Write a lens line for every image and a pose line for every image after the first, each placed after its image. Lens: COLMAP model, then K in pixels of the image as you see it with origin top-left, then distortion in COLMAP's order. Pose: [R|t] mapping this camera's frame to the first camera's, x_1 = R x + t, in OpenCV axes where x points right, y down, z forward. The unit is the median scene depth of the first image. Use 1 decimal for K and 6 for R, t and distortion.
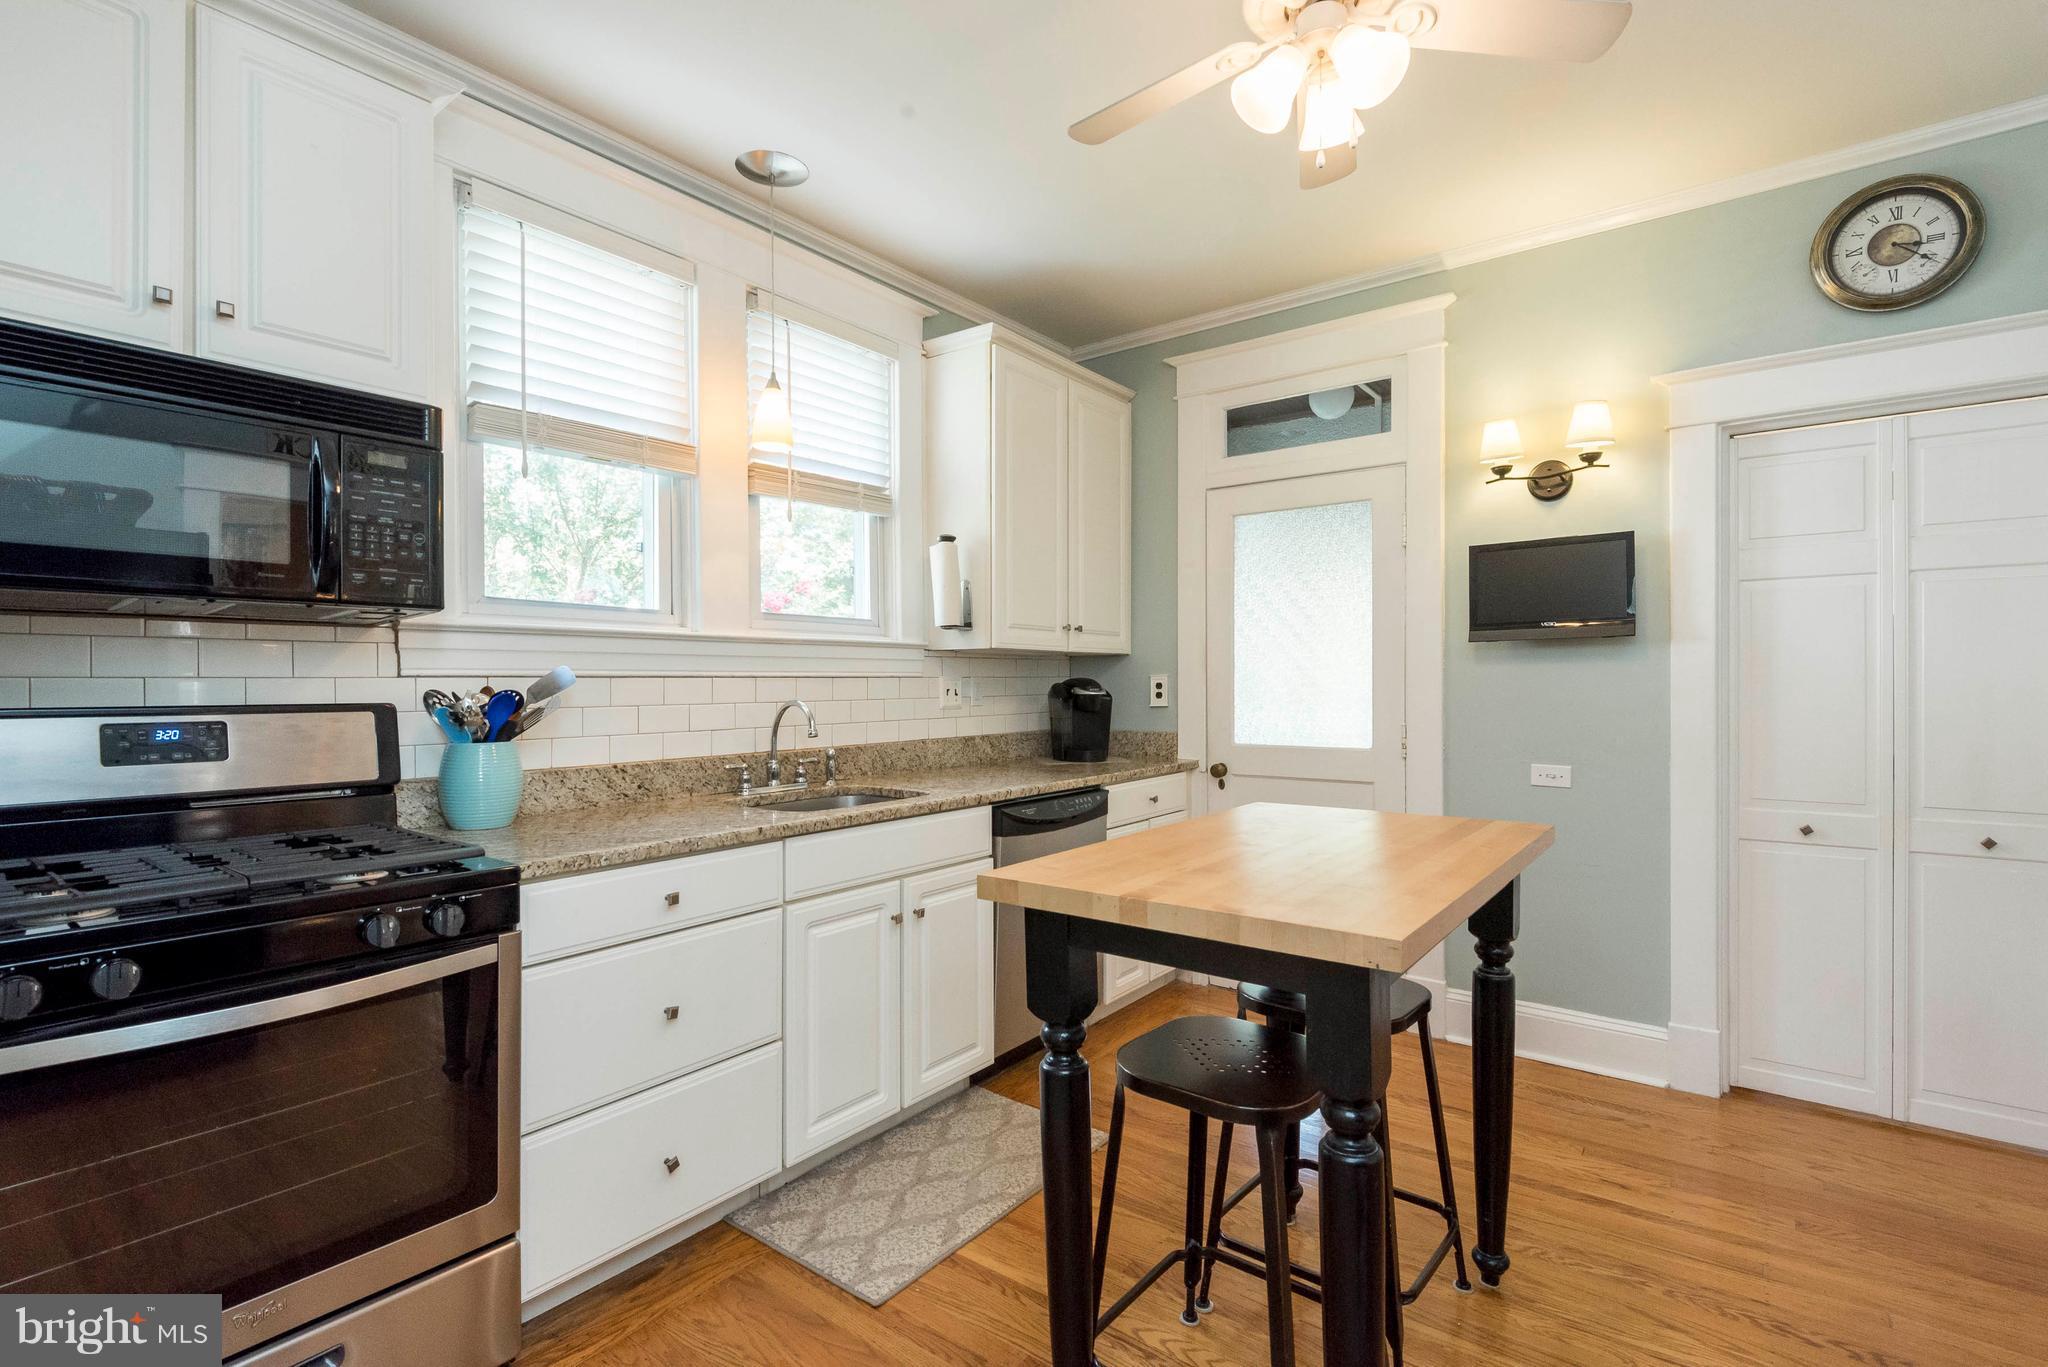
lens RADIAL K [[942.9, 0, 1029.0], [0, 942.9, 681.3], [0, 0, 1]] dist [0.019281, -0.000499]
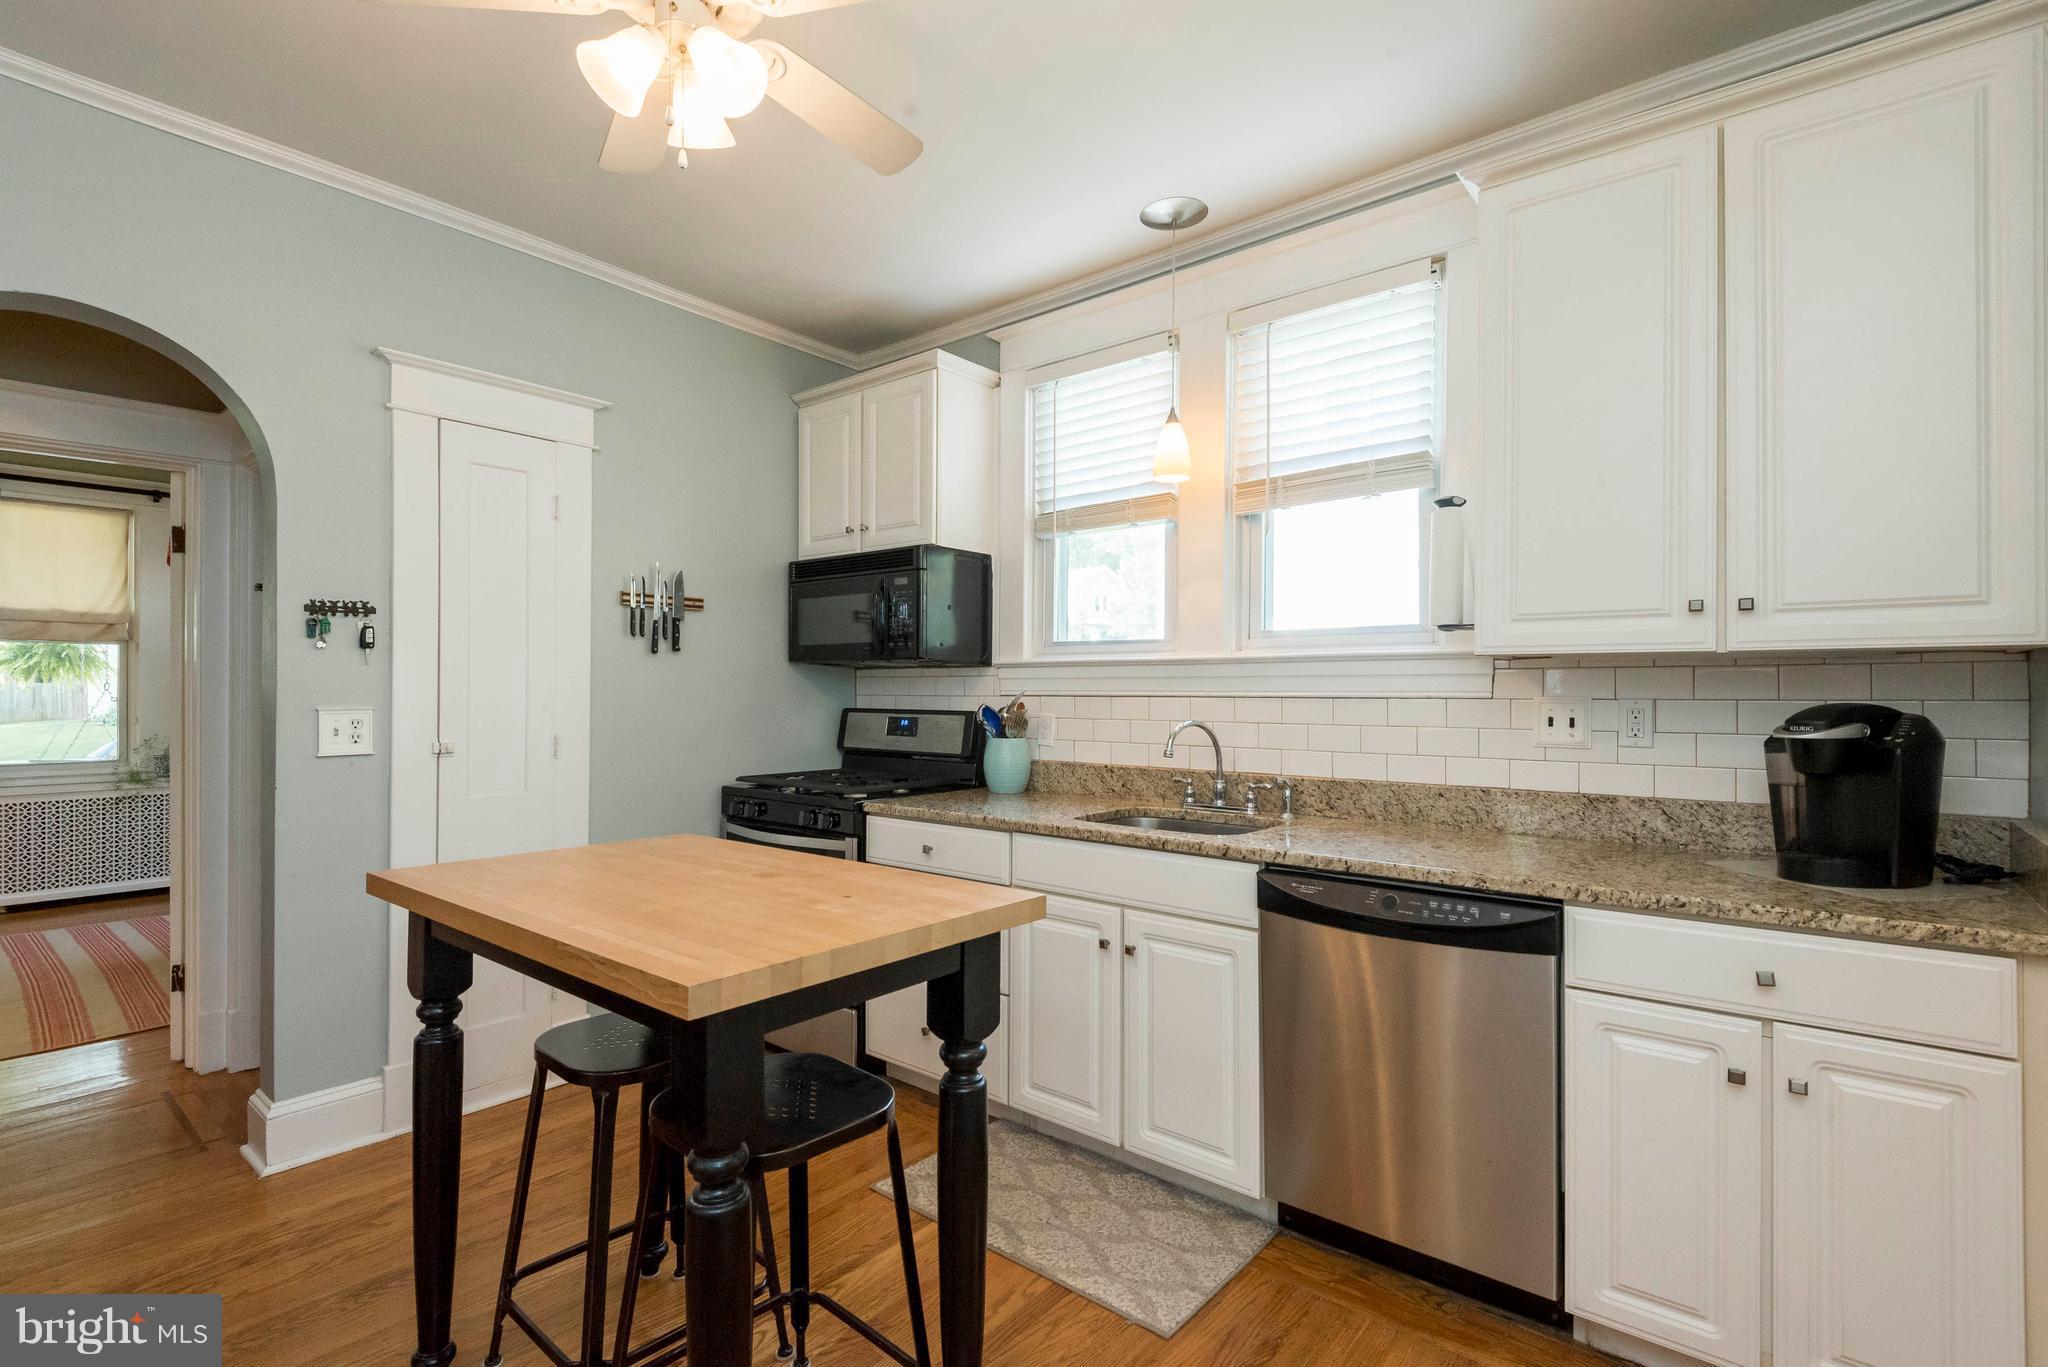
lens RADIAL K [[942.9, 0, 1030.8], [0, 942.9, 686.1], [0, 0, 1]] dist [0.019281, -0.000499]
pose [[-0.041453, -0.002596, -0.999137, 0.797153], [-0.003121, 0.999992, -0.002469, -0.014357], [0.999136, 0.003016, -0.041461, 0.903845]]
